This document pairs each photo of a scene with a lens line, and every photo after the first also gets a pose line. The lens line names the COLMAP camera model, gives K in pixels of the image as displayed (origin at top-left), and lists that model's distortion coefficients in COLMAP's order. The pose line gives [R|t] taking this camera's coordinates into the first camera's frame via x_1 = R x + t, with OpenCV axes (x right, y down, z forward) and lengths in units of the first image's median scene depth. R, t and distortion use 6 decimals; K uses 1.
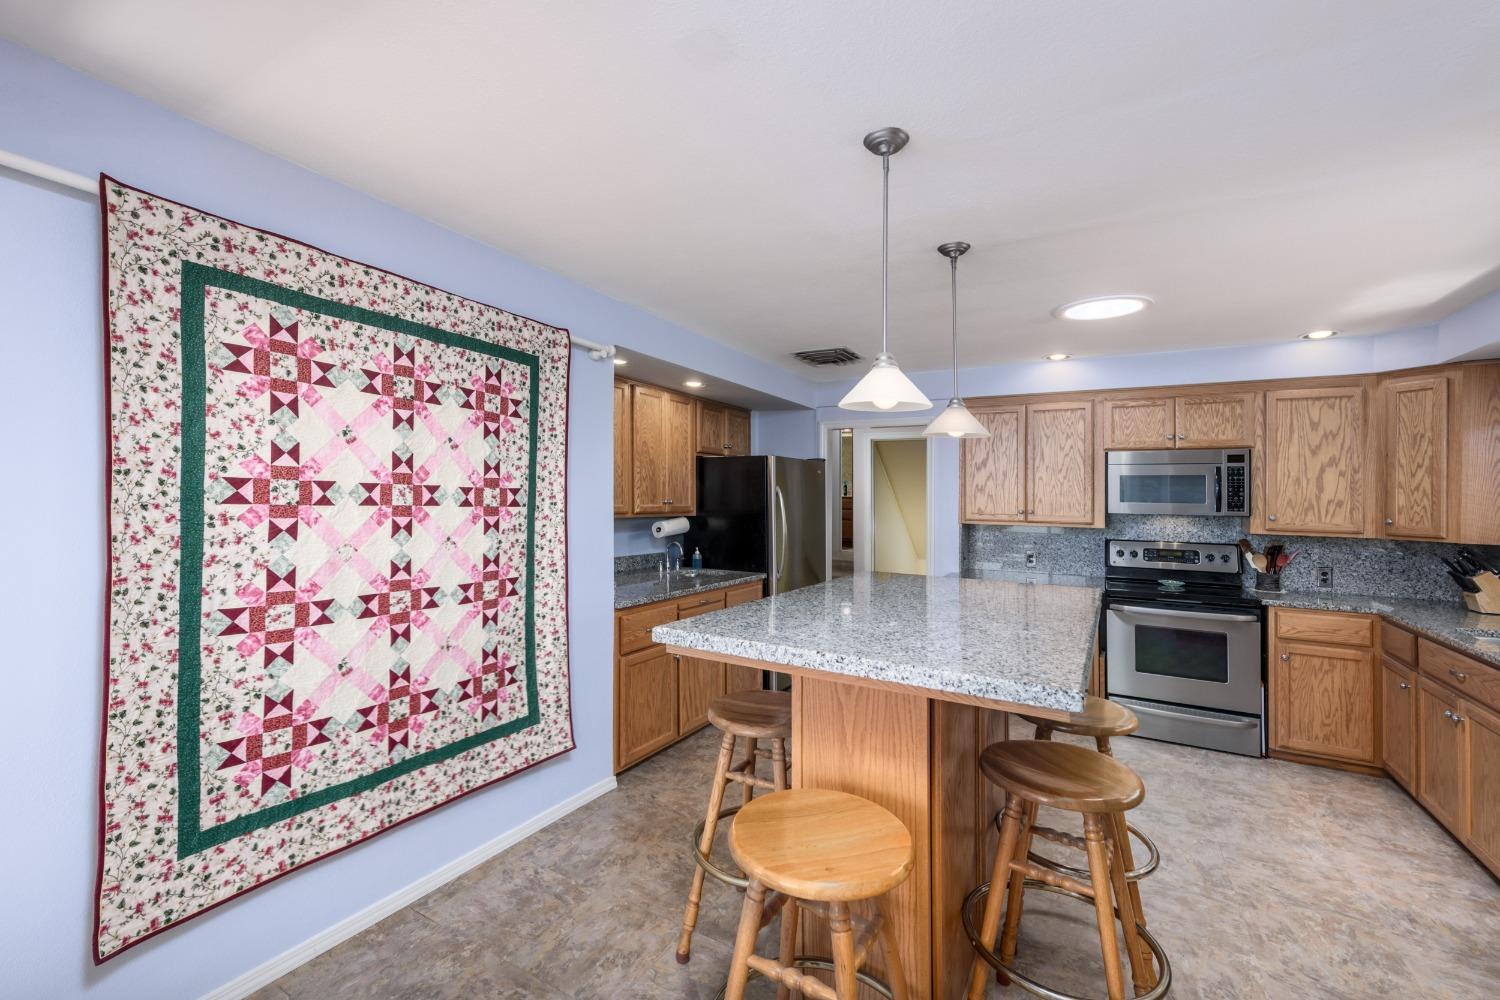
lens RADIAL K [[637.3, 0, 755.5], [0, 637.3, 495.8], [0, 0, 1]] dist [0.003495, -0.000378]
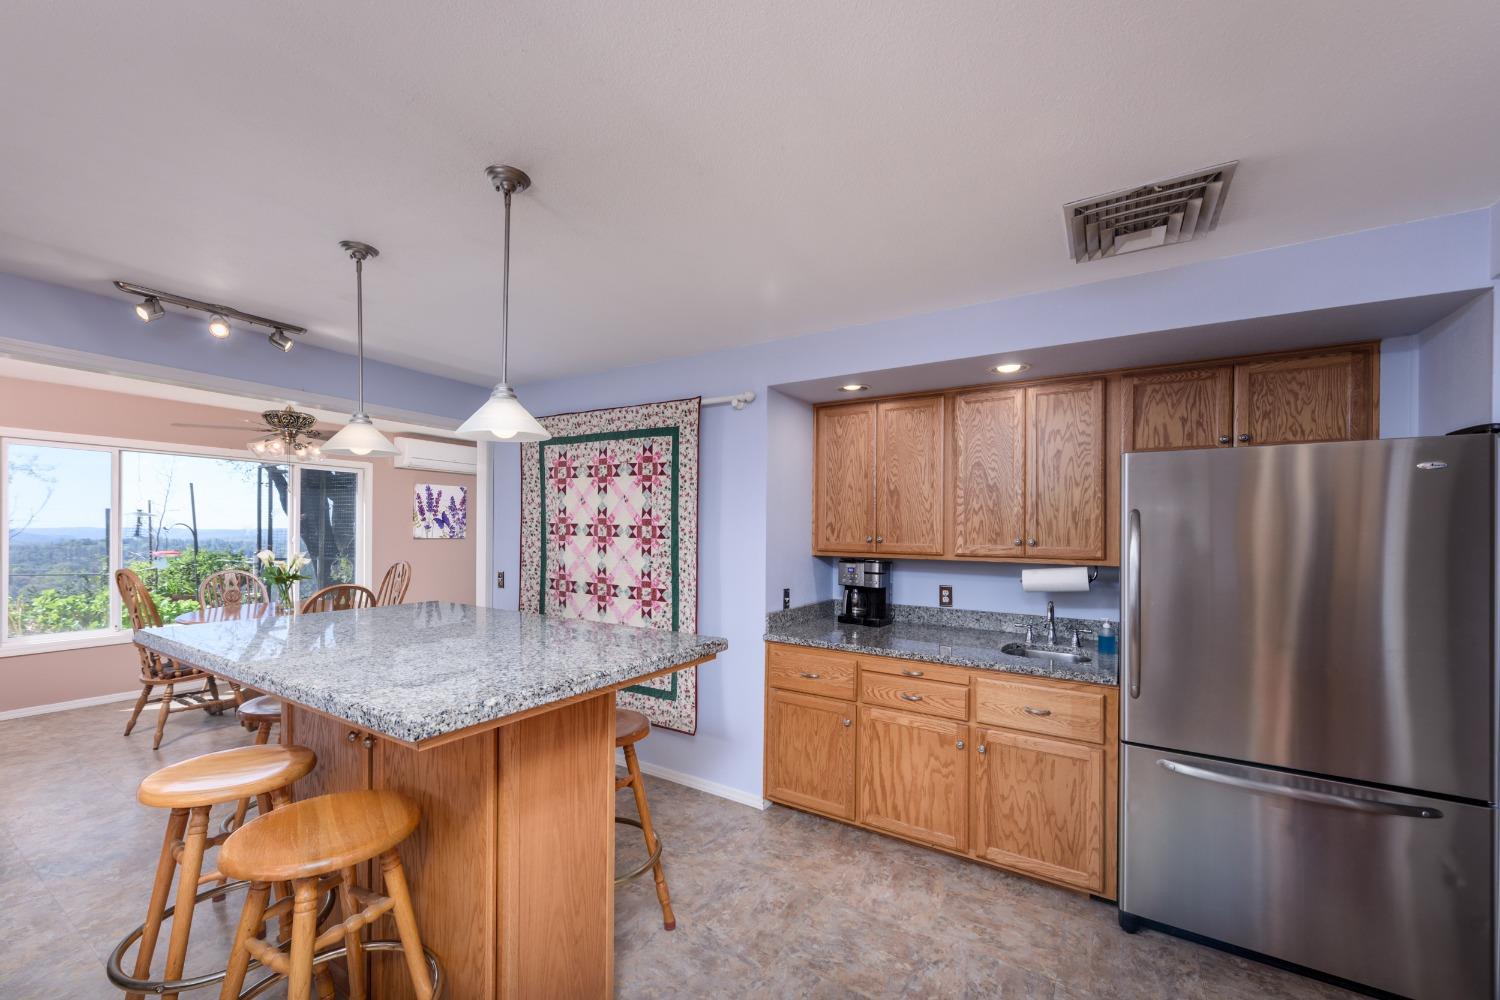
lens RADIAL K [[589.2, 0, 761.5], [0, 589.2, 543.6], [0, 0, 1]] dist [0.002506, -0.000152]
pose [[-0.038445, 0.008049, -0.999228, 1.044250], [-0.008440, 0.999929, 0.008379, 0.017149], [0.999225, 0.008755, -0.038374, 1.444541]]
